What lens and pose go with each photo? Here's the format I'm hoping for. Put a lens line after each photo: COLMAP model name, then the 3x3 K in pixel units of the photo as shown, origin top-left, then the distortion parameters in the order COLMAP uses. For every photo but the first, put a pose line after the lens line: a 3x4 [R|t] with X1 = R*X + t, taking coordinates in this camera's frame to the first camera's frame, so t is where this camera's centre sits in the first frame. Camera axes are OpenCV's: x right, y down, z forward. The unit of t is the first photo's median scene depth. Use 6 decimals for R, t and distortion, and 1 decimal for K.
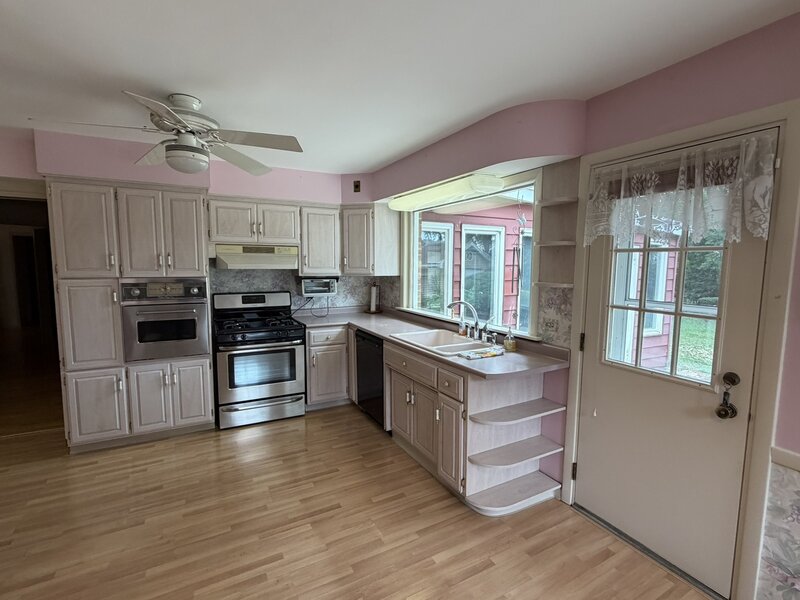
lens RADIAL K [[385.7, 0, 400.5], [0, 385.7, 300.7], [0, 0, 1]] dist [-0.003779, 0.000277]
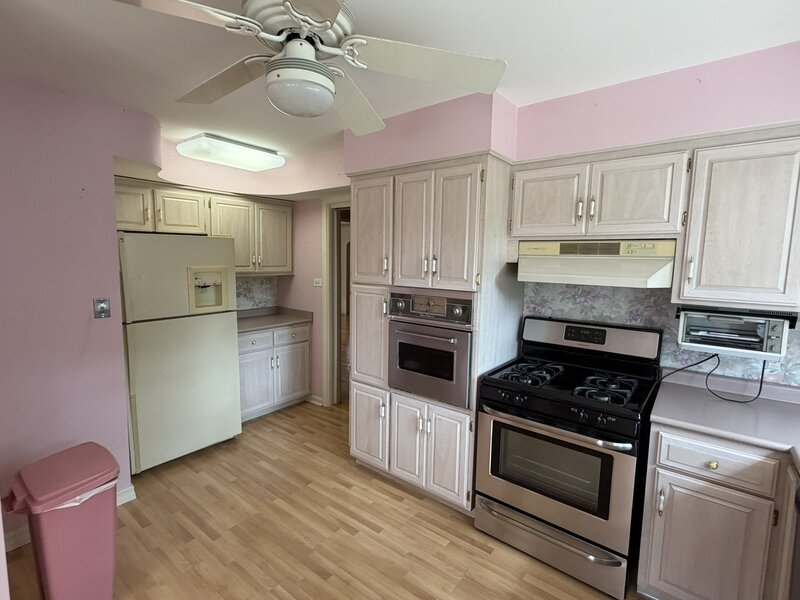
lens RADIAL K [[385.7, 0, 400.8], [0, 385.7, 300.6], [0, 0, 1]] dist [-0.003779, 0.000277]
pose [[0.398893, 0.101217, -0.911394, 0.031500], [-0.105162, 0.992382, 0.064184, -0.067044], [0.910948, 0.070241, 0.406498, 0.551858]]
